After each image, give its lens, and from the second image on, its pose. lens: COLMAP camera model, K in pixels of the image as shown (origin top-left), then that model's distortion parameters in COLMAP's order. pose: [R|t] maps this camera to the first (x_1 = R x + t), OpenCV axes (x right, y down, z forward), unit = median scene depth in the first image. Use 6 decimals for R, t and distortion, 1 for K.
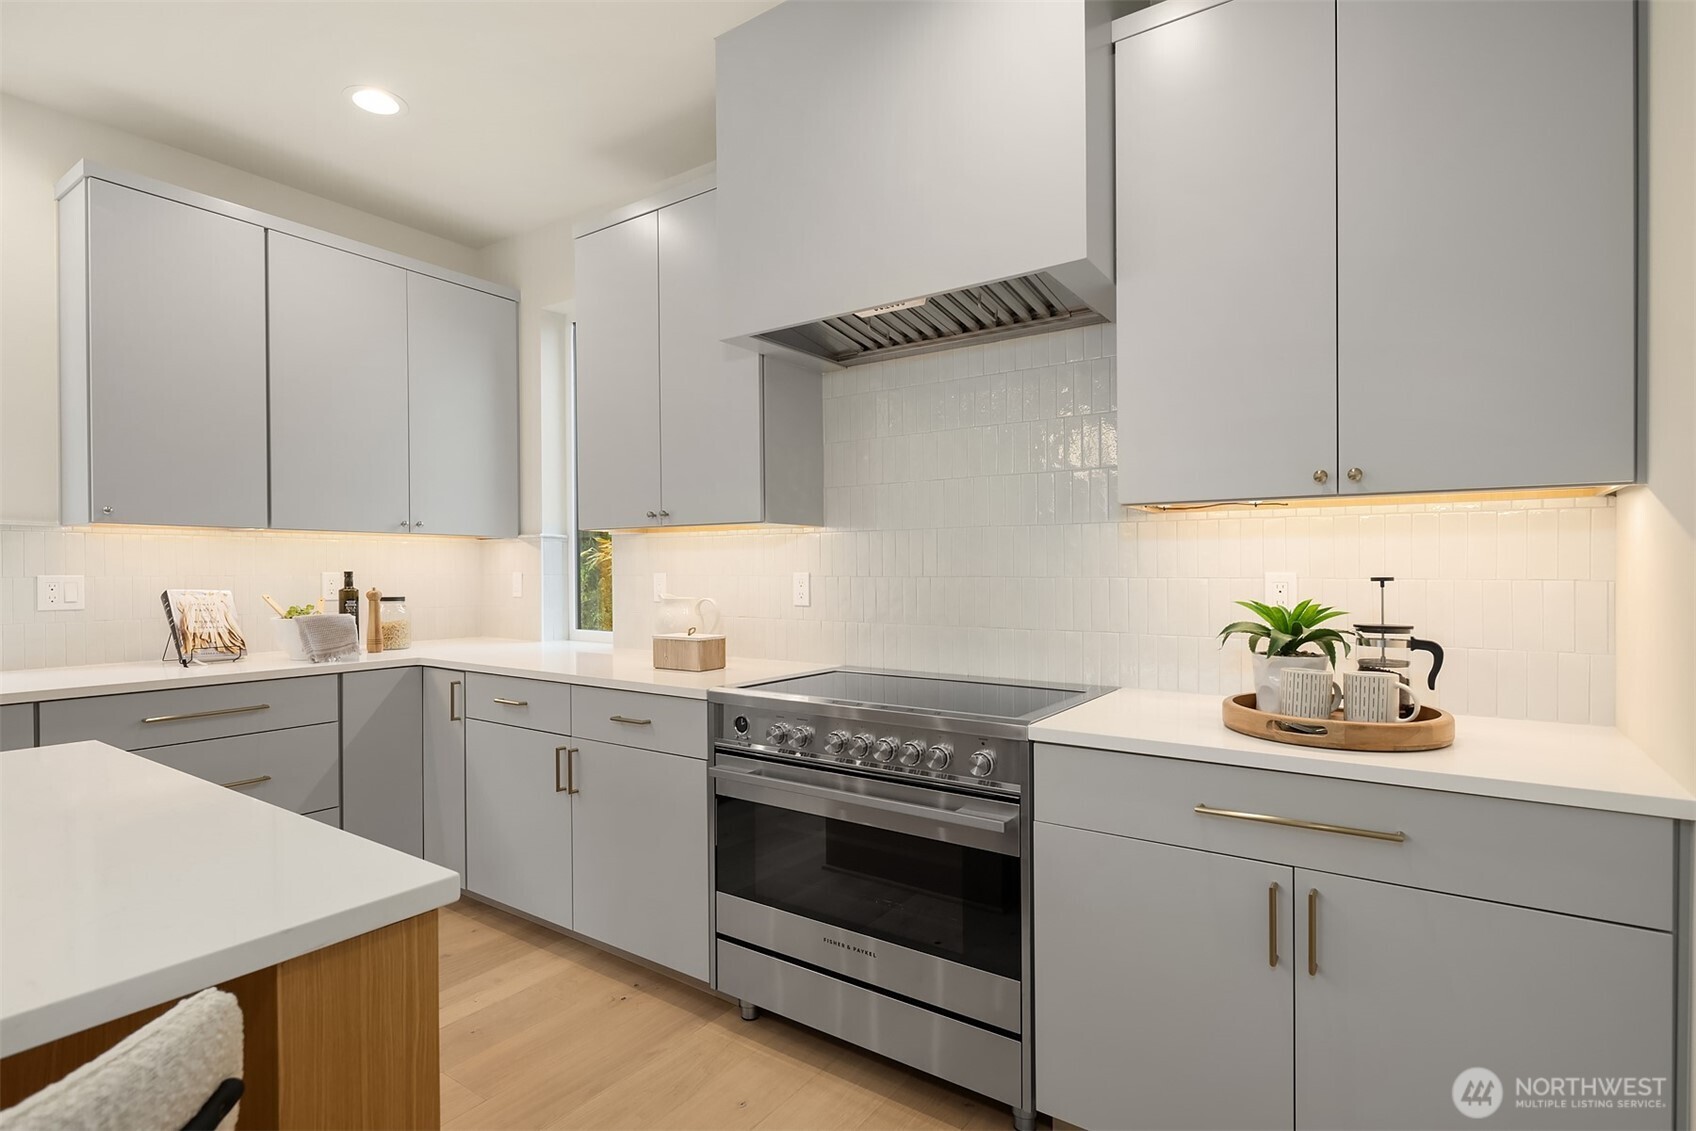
lens RADIAL K [[838.3, 0, 849.8], [0, 838.3, 554.0], [0, 0, 1]] dist [0.009058, -0.007547]
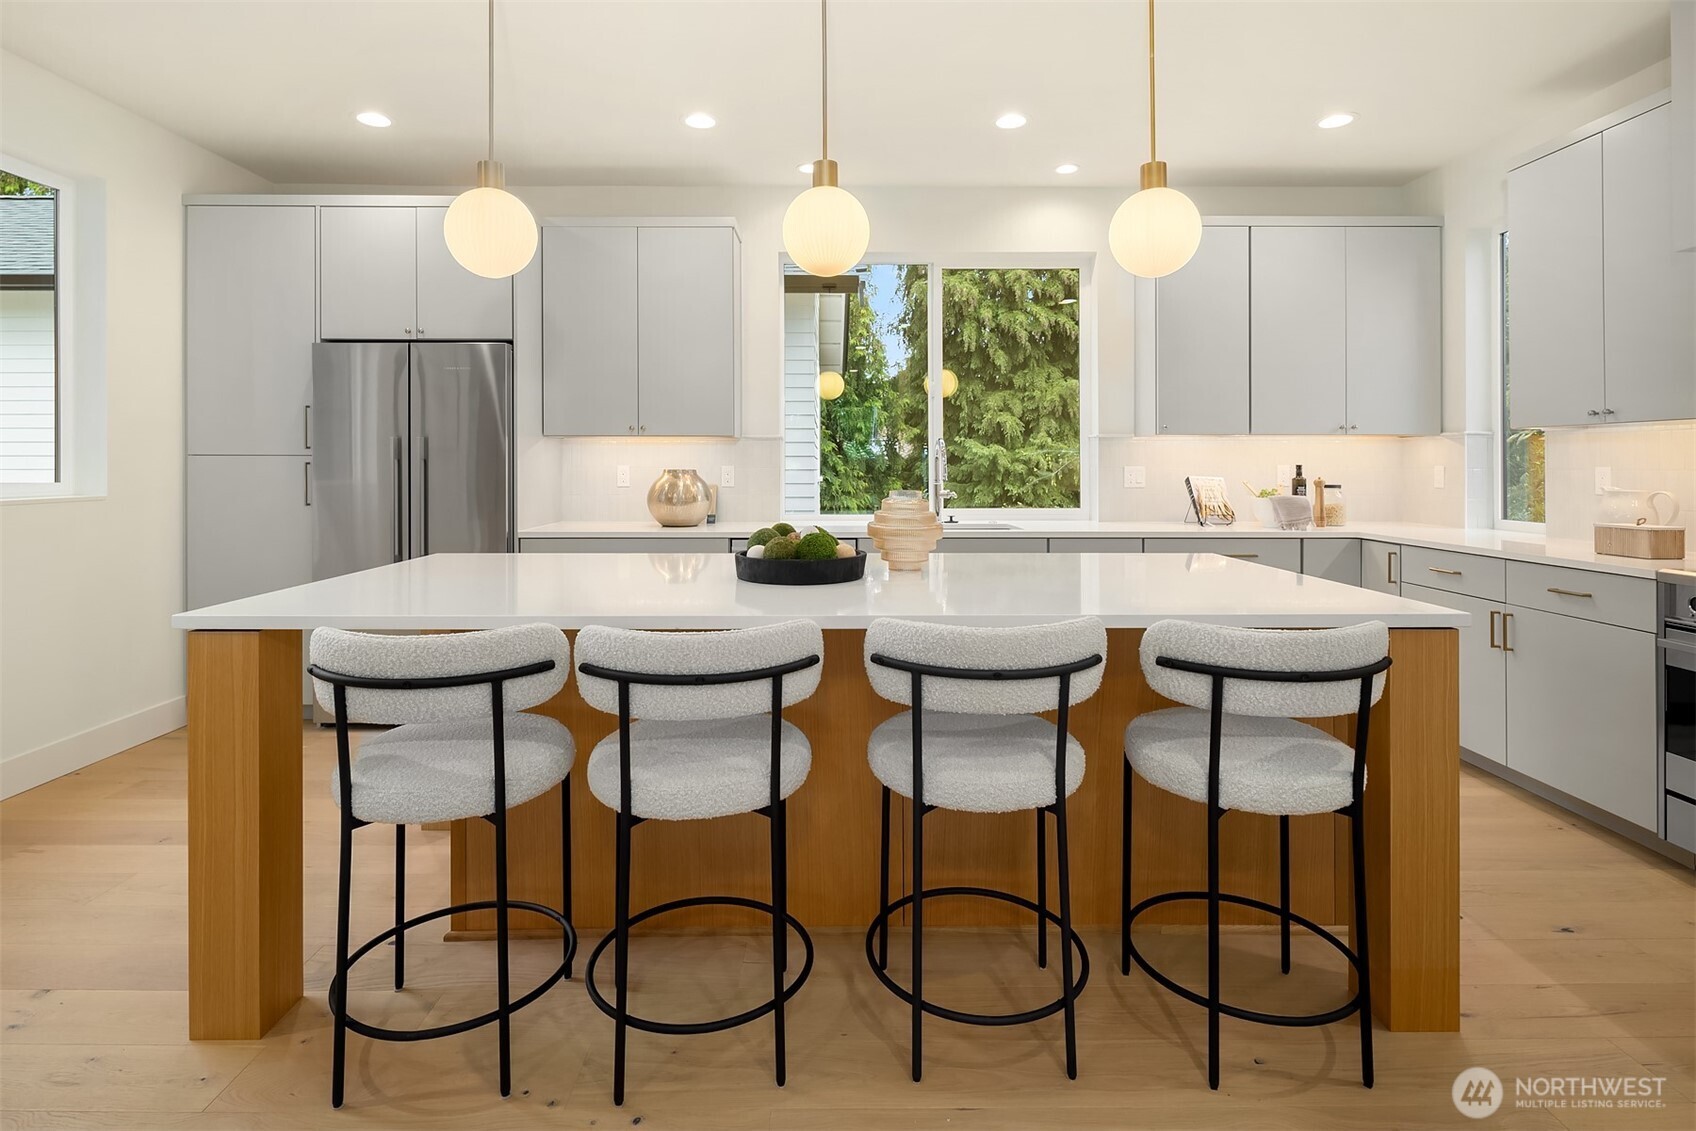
lens RADIAL K [[838.3, 0, 865.9], [0, 838.3, 473.7], [0, 0, 1]] dist [0.009058, -0.007547]
pose [[0.587459, 0.009788, -0.809194, 0.098406], [0.013402, 0.999672, 0.021822, -0.004418], [0.809143, -0.023664, 0.587136, -0.431719]]
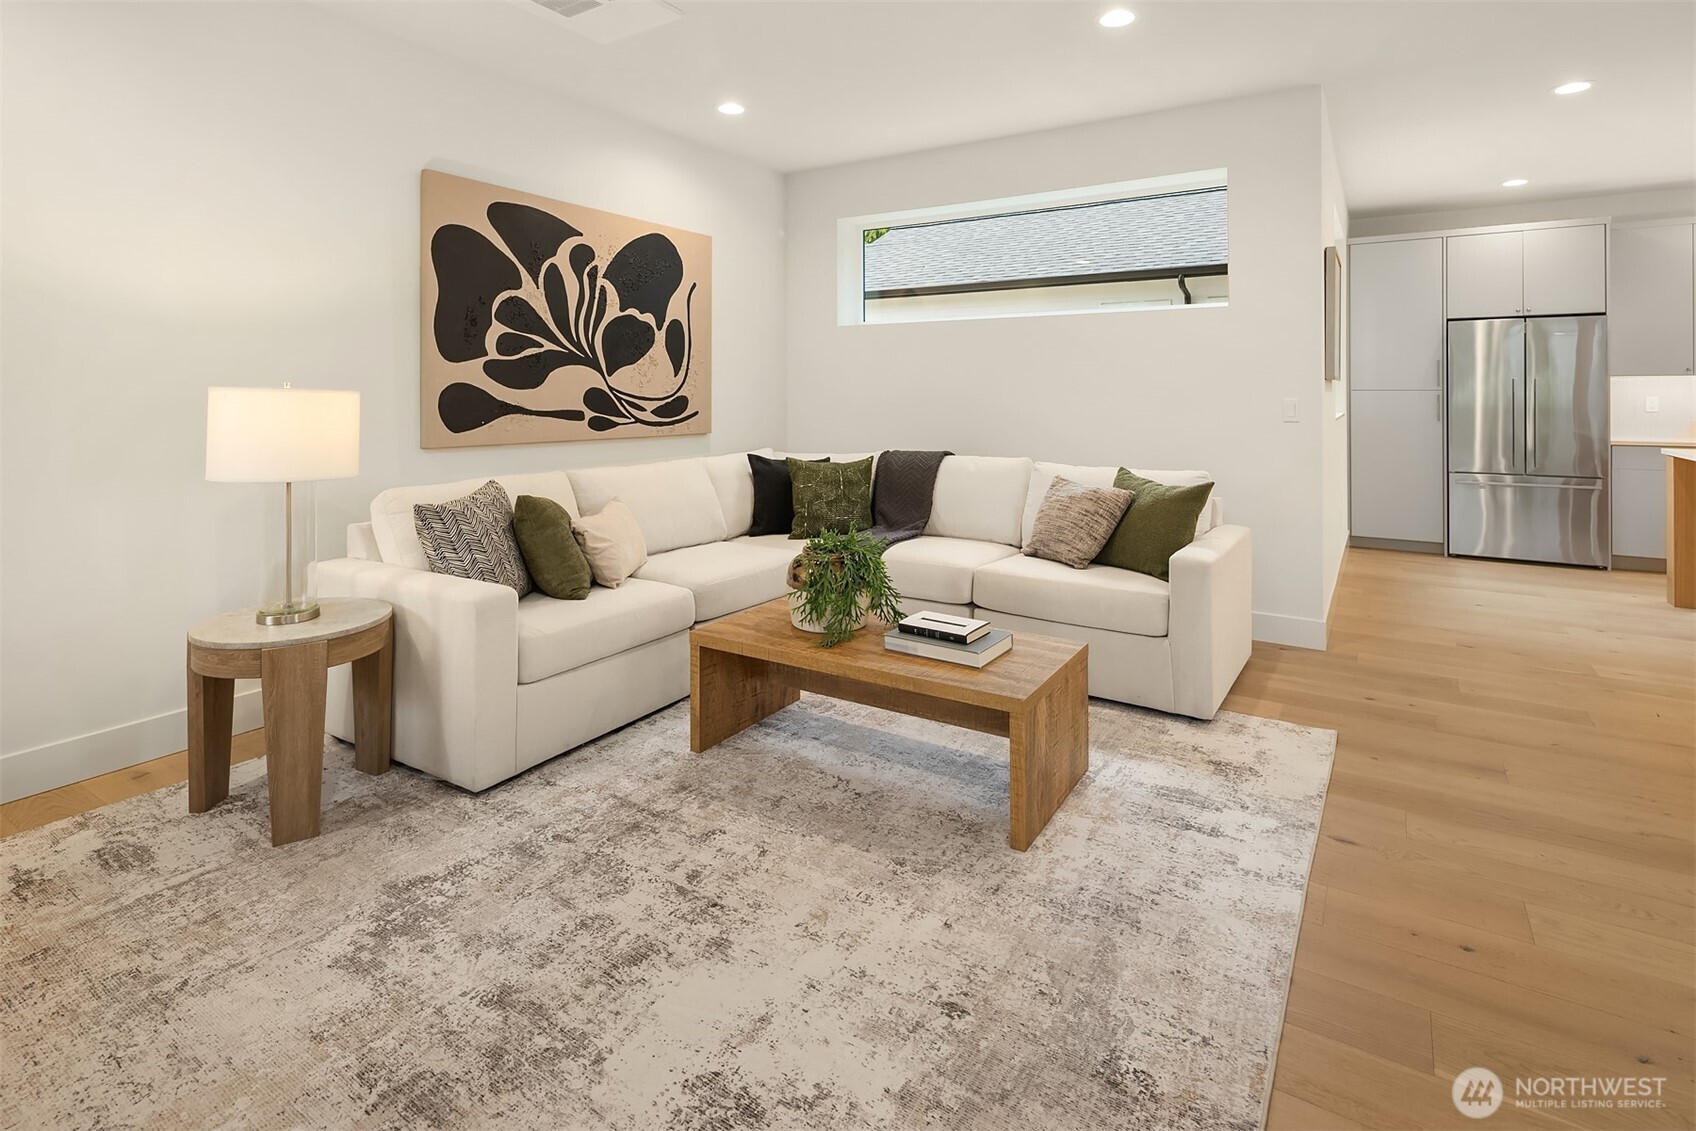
lens RADIAL K [[838.3, 0, 873.5], [0, 838.3, 391.3], [0, 0, 1]] dist [0.009058, -0.007547]
pose [[0.035598, -0.001715, -0.999365, 0.708007], [0.017029, 0.999854, -0.001109, -0.039356], [0.999221, -0.016978, 0.035622, -2.166583]]
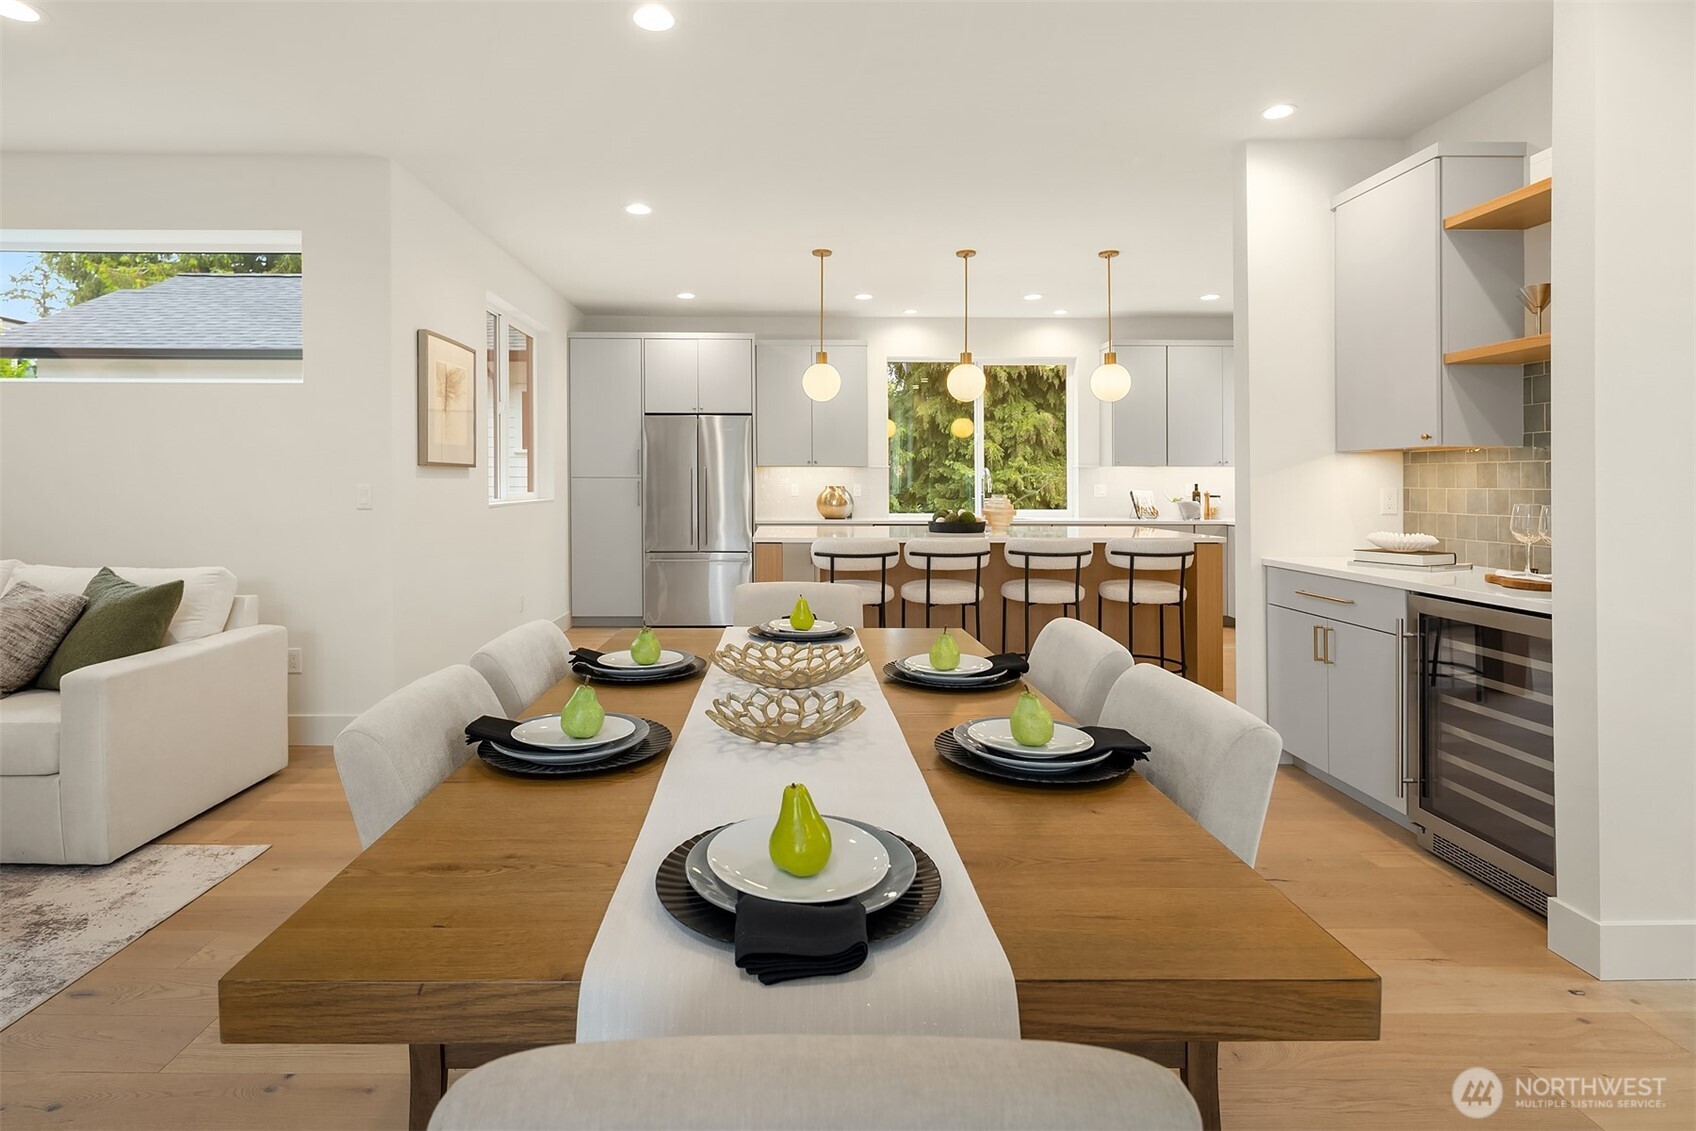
lens RADIAL K [[838.3, 0, 814.7], [0, 838.3, 490.3], [0, 0, 1]] dist [0.009058, -0.007547]
pose [[0.578112, 0.008075, -0.815917, 0.850728], [0.012194, 0.999754, 0.018535, -0.020447], [0.815866, -0.020665, 0.577871, -1.490346]]
